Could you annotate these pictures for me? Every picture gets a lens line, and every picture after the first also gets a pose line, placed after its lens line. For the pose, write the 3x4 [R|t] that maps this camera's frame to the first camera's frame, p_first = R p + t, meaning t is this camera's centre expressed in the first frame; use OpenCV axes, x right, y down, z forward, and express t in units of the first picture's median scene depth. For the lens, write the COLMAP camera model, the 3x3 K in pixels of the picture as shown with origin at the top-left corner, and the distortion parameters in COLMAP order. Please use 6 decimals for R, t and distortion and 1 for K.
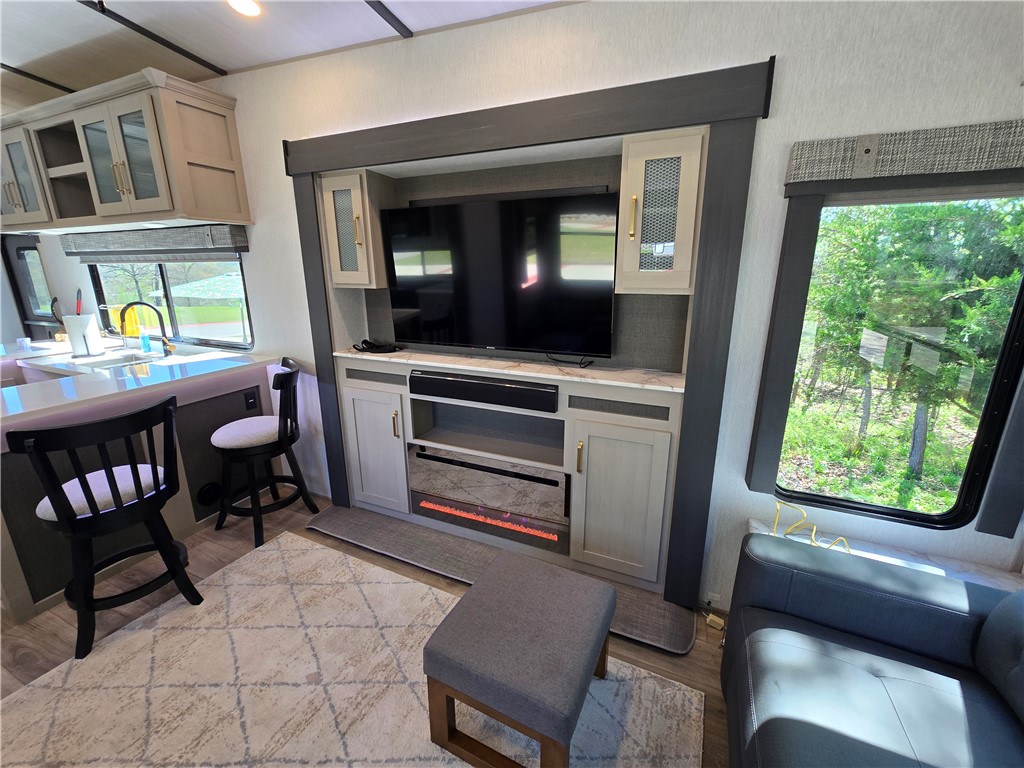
lens RADIAL K [[418.7, 0, 510.6], [0, 418.7, 379.0], [0, 0, 1]] dist [-0.005747, 0.001882]
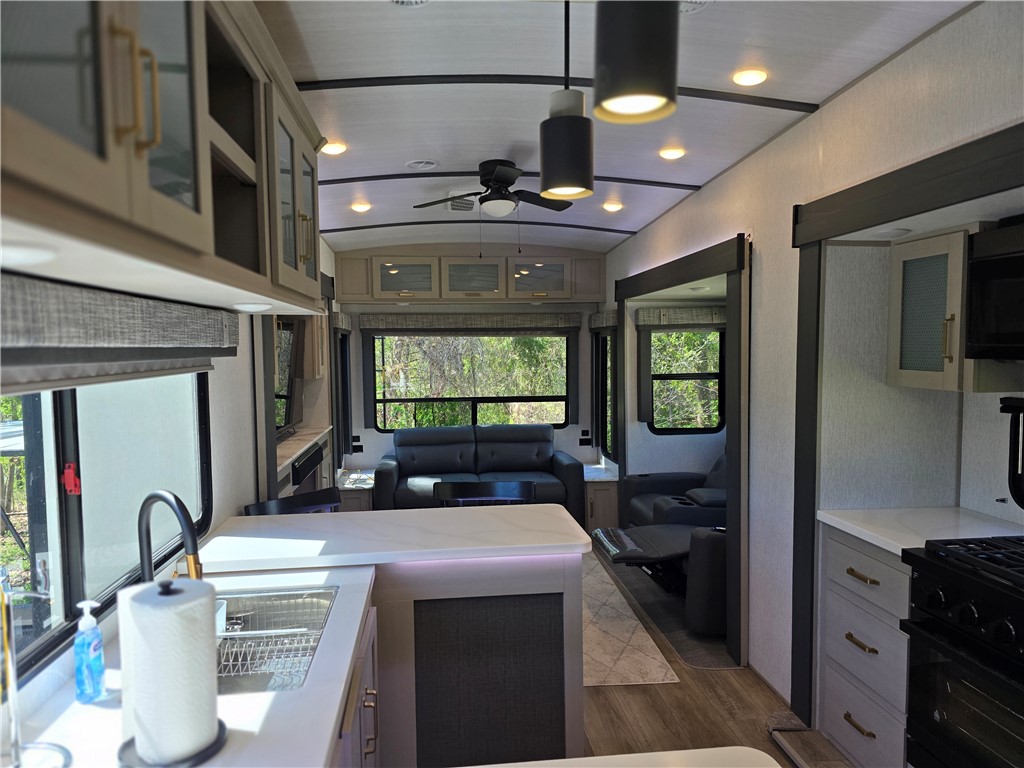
lens RADIAL K [[683.8, 0, 502.4], [0, 683.8, 395.9], [0, 0, 1]] dist [0.057614, -0.034889]
pose [[-0.498981, -0.054933, 0.864870, -2.252863], [0.238521, 0.950738, 0.198001, -0.456227], [-0.833142, 0.305089, -0.461298, 1.494427]]
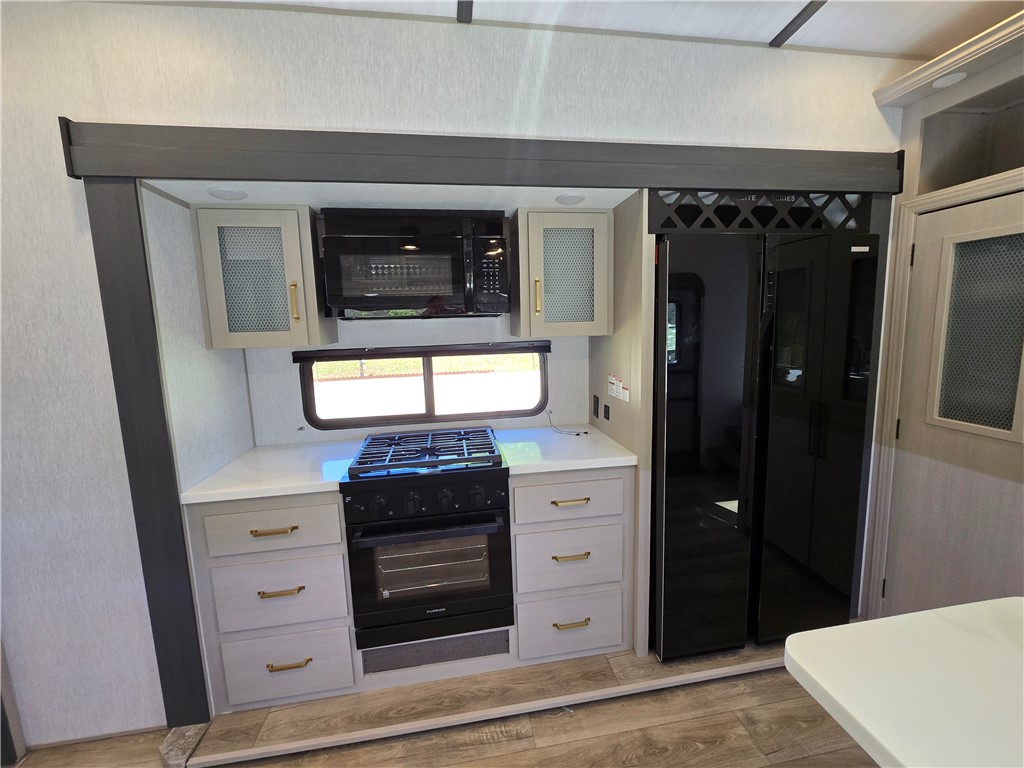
lens RADIAL K [[418.7, 0, 509.2], [0, 418.7, 376.6], [0, 0, 1]] dist [-0.005747, 0.001882]
pose [[-0.835662, 0.098306, -0.540374, -1.476926], [-0.112780, 0.932175, 0.343992, -0.327982], [0.537540, 0.348405, -0.767896, 1.205552]]
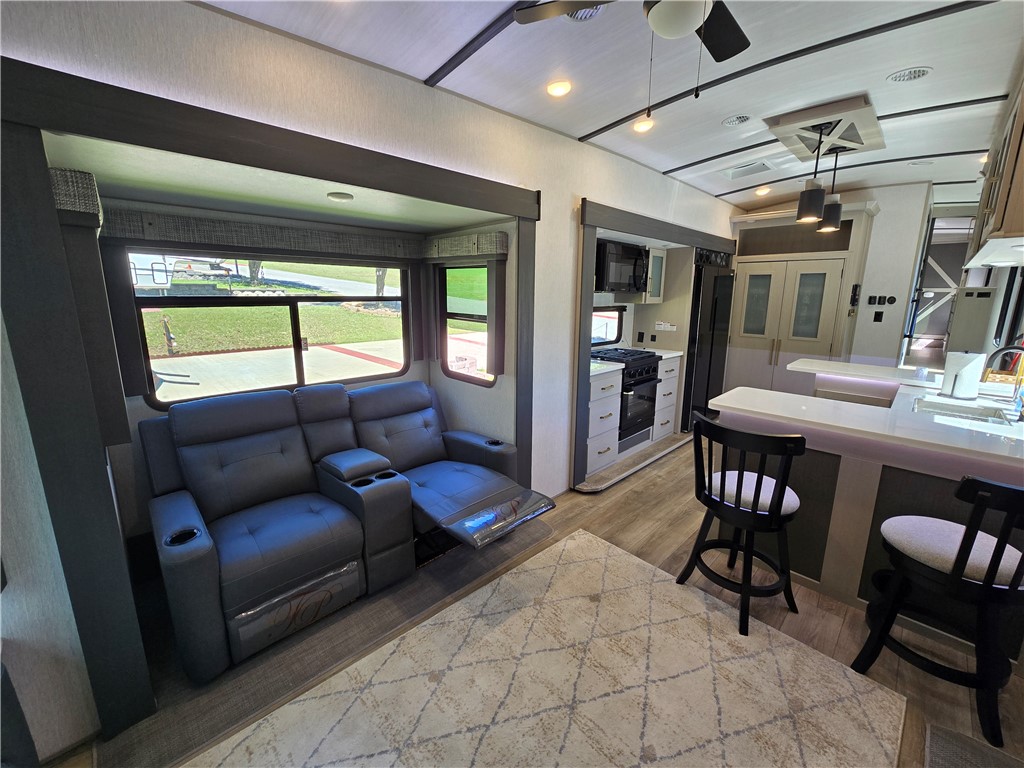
lens RADIAL K [[418.7, 0, 511.2], [0, 418.7, 378.4], [0, 0, 1]] dist [-0.005747, 0.001882]
pose [[-0.360409, 0.184391, -0.914388, 0.249078], [-0.248956, 0.925695, 0.284798, -0.171976], [0.898958, 0.330286, -0.287723, 0.591528]]
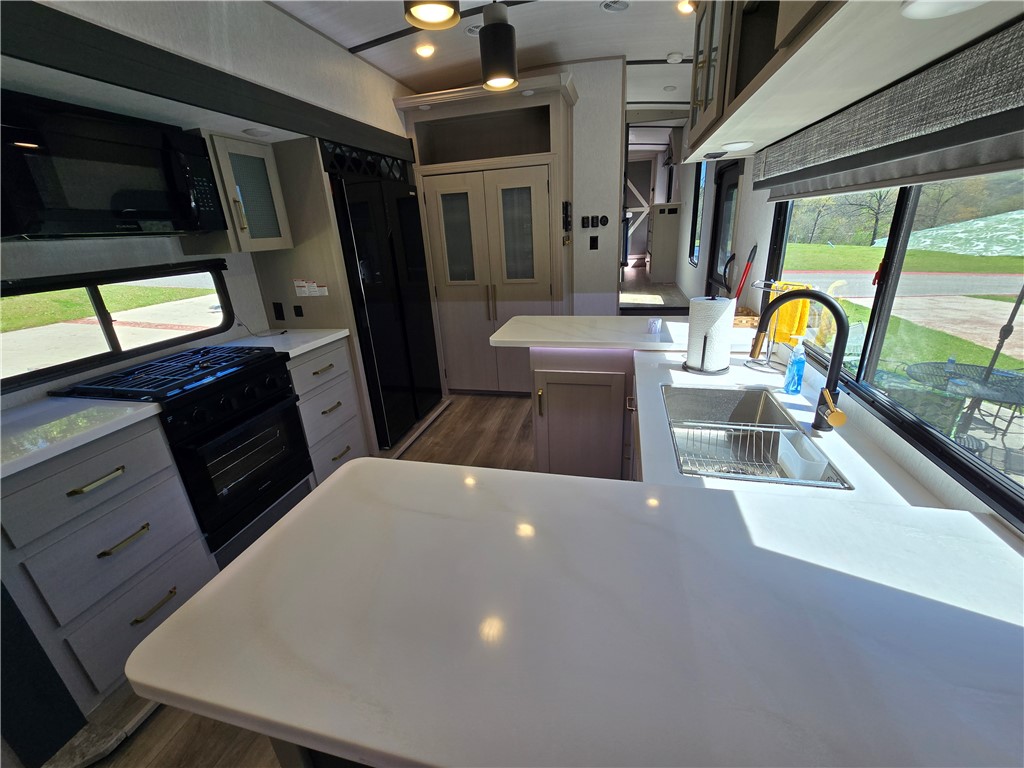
lens RADIAL K [[418.7, 0, 510.1], [0, 418.7, 377.5], [0, 0, 1]] dist [-0.005747, 0.001882]
pose [[0.163899, 0.327657, -0.930472, -0.790162], [-0.202698, 0.934287, 0.293295, -0.246939], [0.965428, 0.140534, 0.219544, 0.955703]]
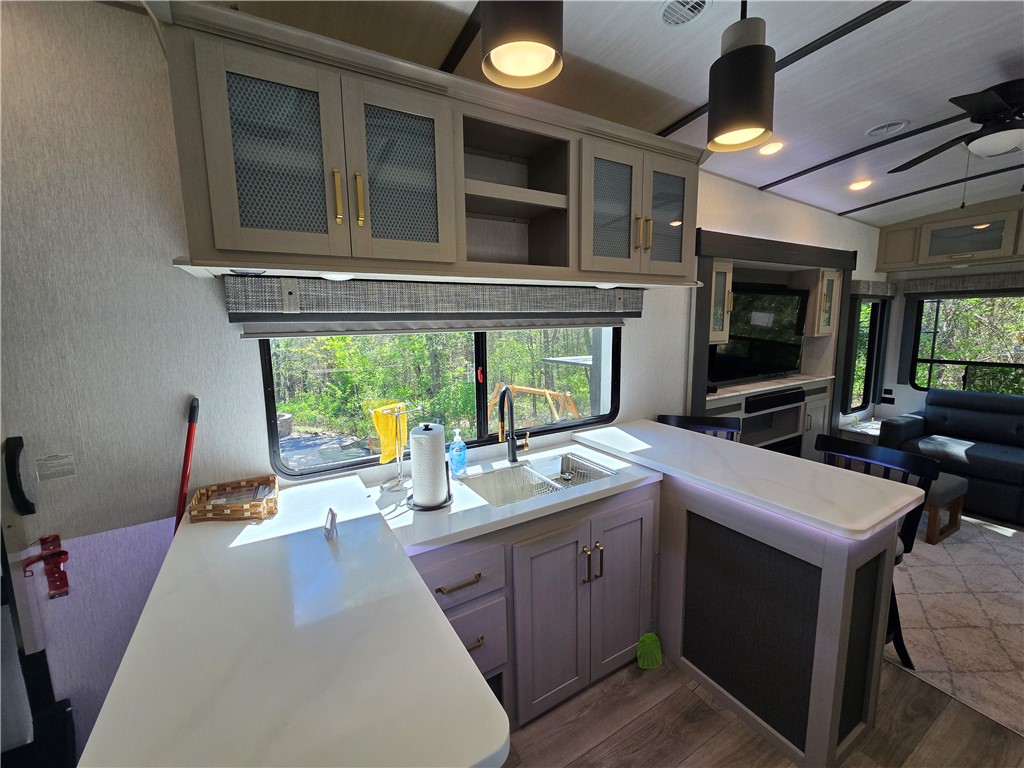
lens RADIAL K [[418.7, 0, 511.8], [0, 418.7, 378.3], [0, 0, 1]] dist [-0.005747, 0.001882]
pose [[0.582538, -0.118882, 0.804063, -2.104857], [0.226445, 0.973817, -0.020077, -0.274740], [-0.780623, 0.193771, 0.594206, 0.880523]]
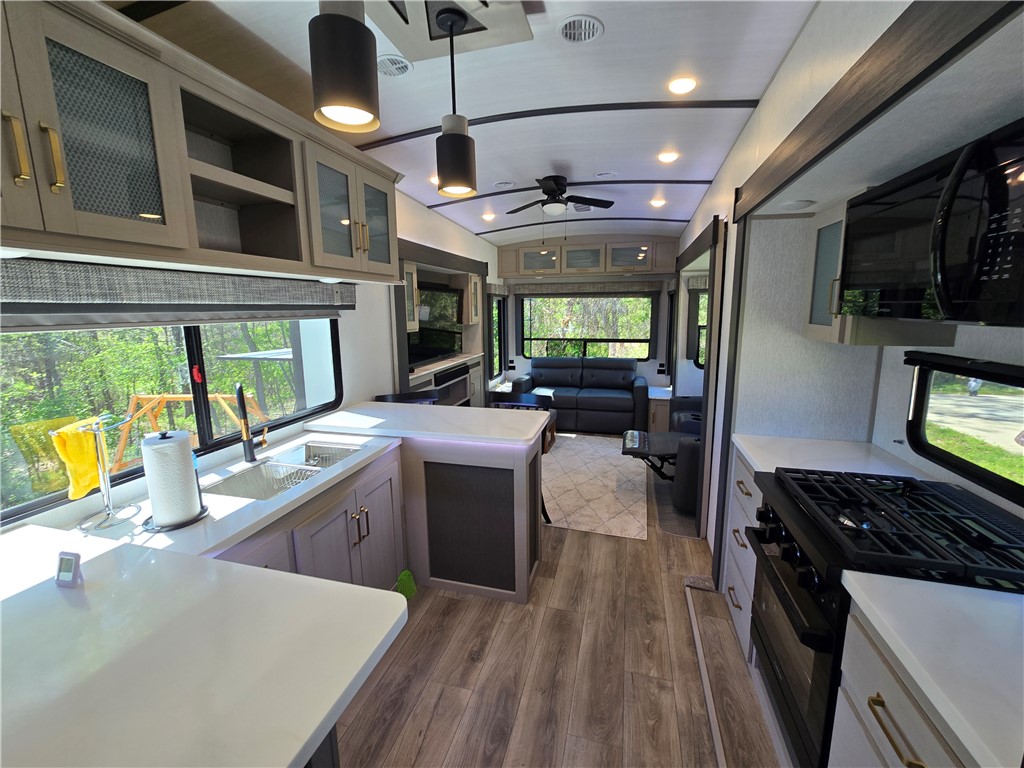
lens RADIAL K [[418.7, 0, 514.4], [0, 418.7, 376.6], [0, 0, 1]] dist [-0.005747, 0.001882]
pose [[-0.153022, -0.157615, 0.975573, -2.321286], [0.268445, 0.943448, 0.194531, -0.308307], [-0.951063, 0.291656, -0.102058, 0.991106]]
